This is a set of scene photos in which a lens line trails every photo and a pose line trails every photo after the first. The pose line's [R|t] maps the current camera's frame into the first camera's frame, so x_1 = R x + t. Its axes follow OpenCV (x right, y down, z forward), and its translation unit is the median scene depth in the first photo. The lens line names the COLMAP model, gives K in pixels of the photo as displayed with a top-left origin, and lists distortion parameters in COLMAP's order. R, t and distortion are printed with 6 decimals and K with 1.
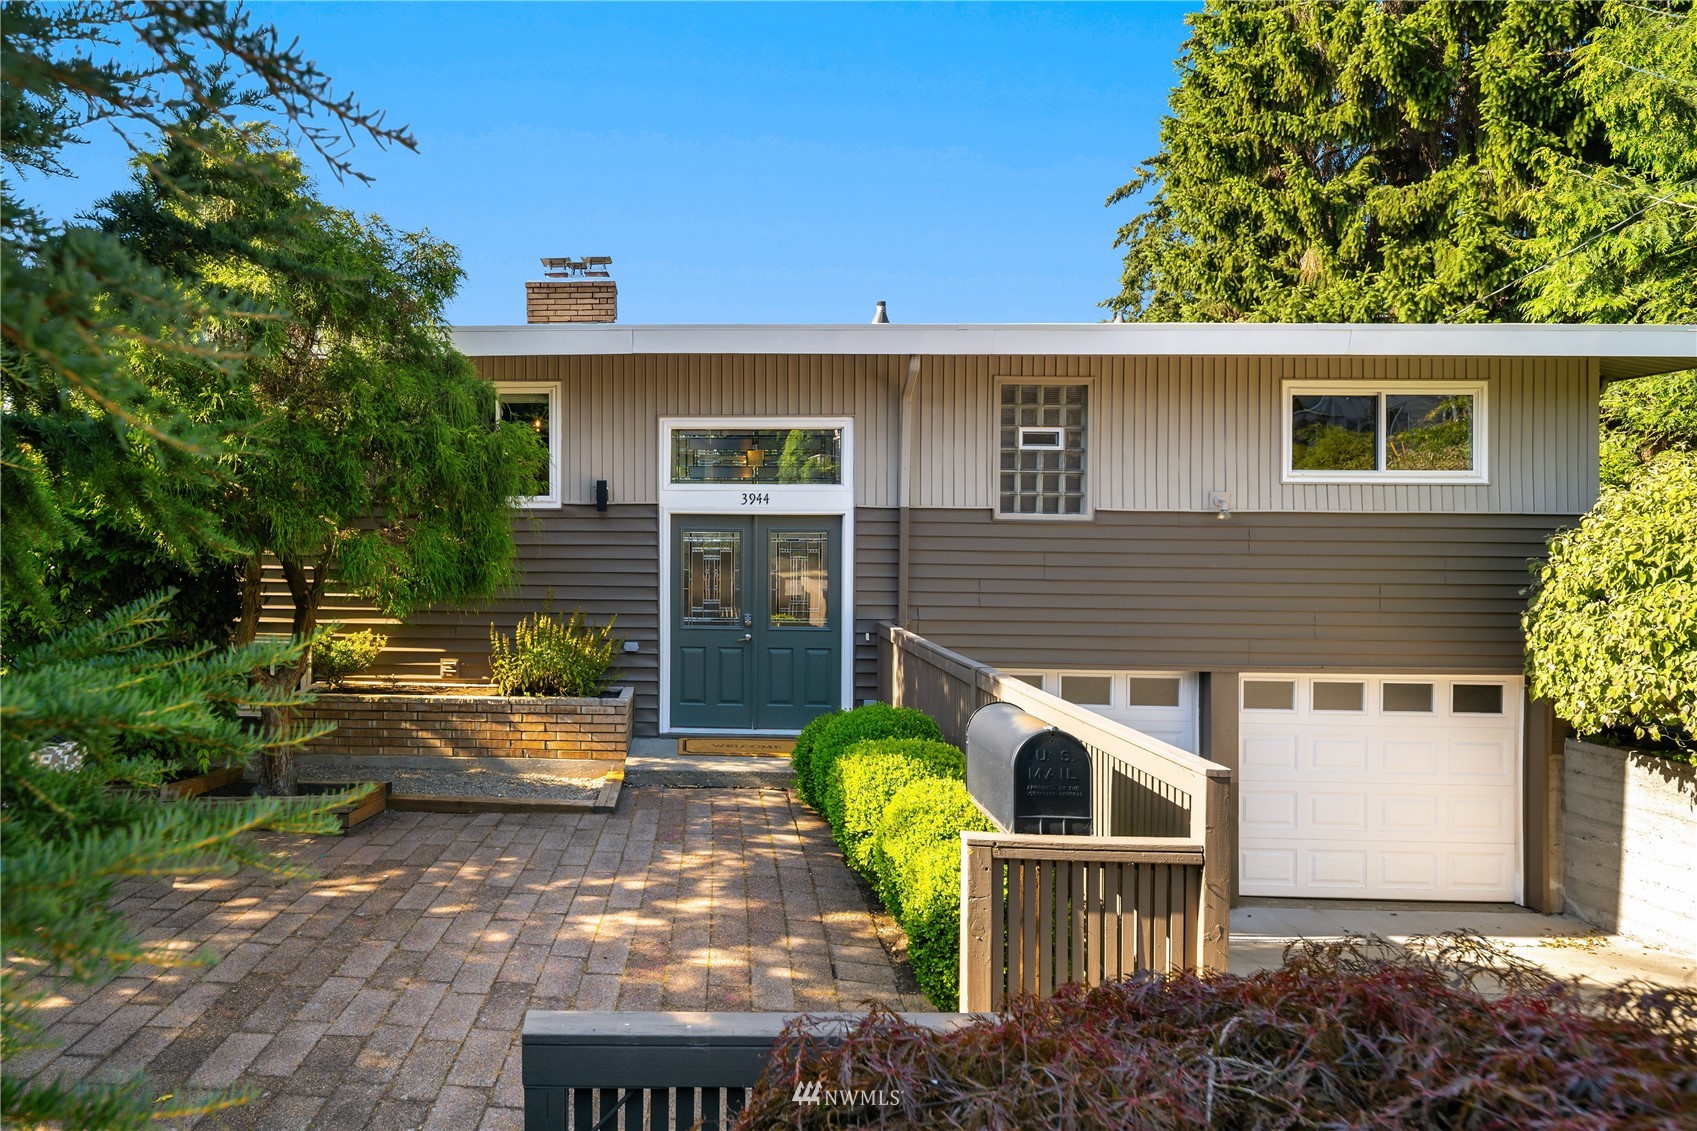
lens RADIAL K [[911.7, 0, 651.6], [0, 911.7, 519.4], [0, 0, 1]] dist [-0.005441, -0.002201]
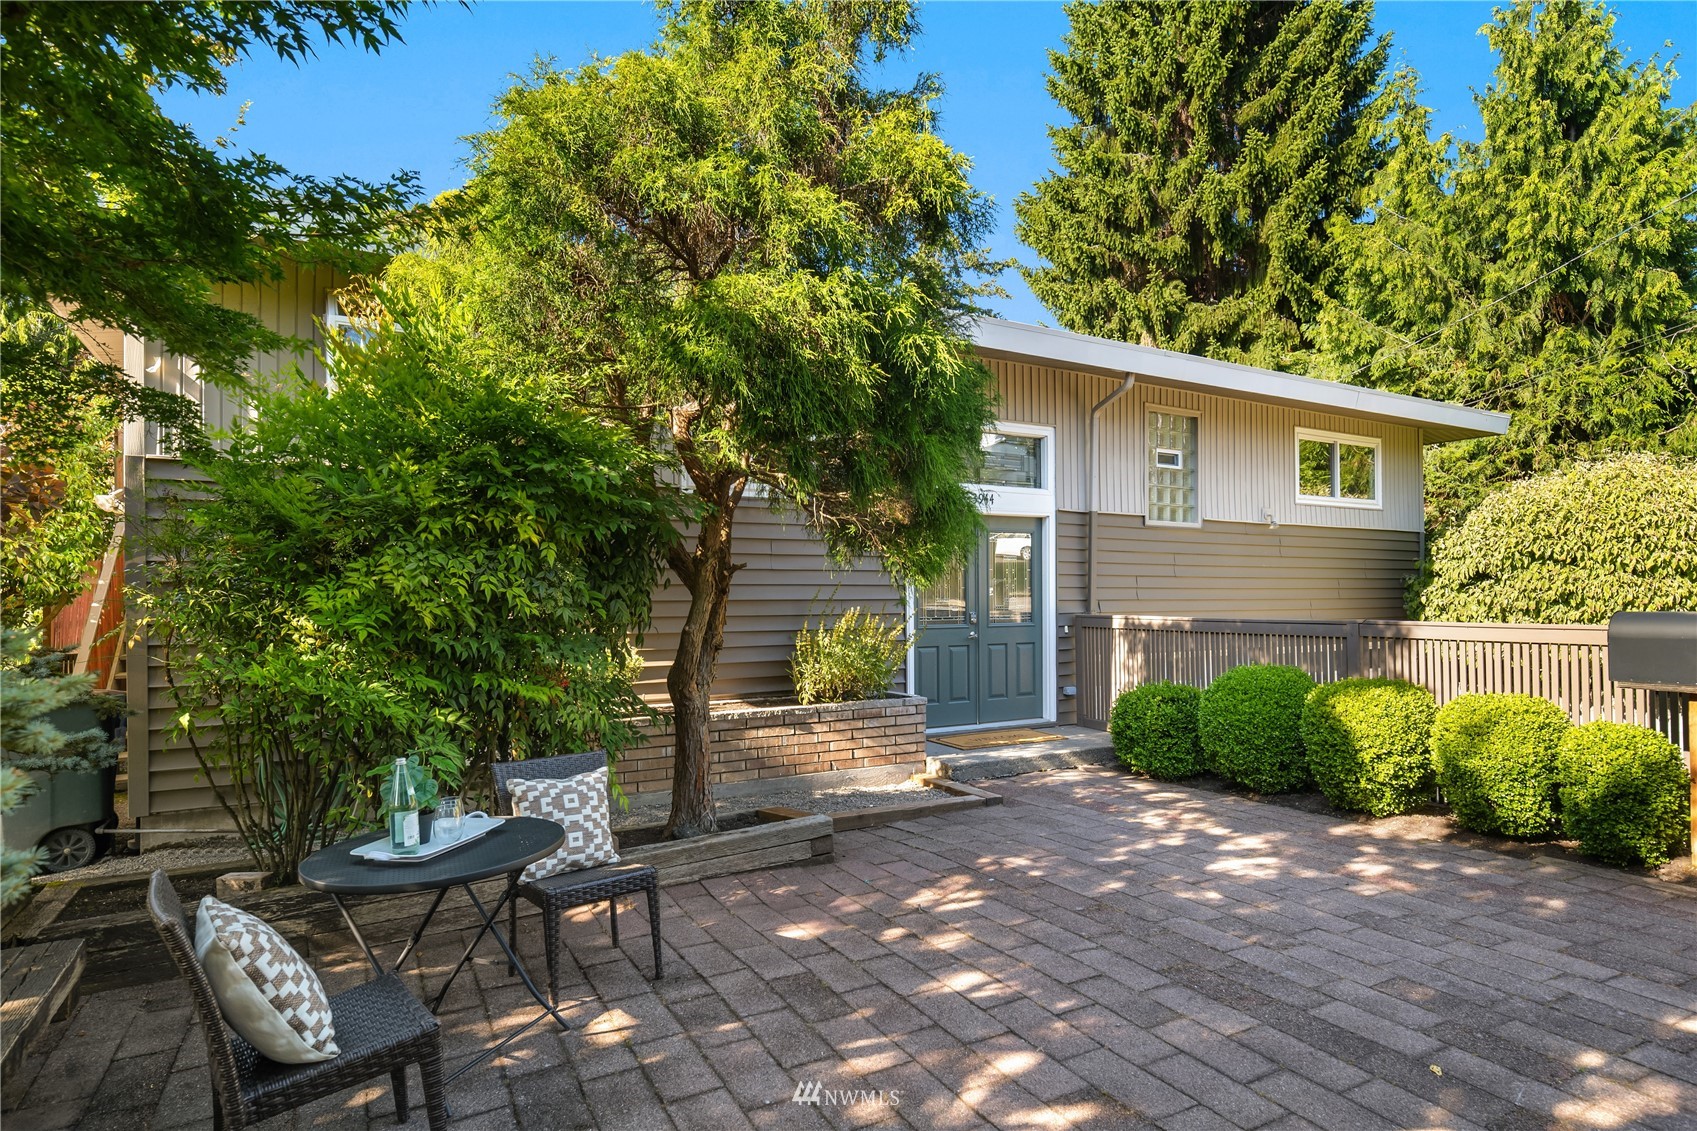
lens RADIAL K [[911.7, 0, 857.2], [0, 911.7, 571.0], [0, 0, 1]] dist [-0.005441, -0.002201]
pose [[0.844633, 0.001706, 0.535343, -0.558599], [0.004675, 0.999933, -0.010563, 0.069552], [-0.535325, 0.011425, 0.844569, 0.211616]]
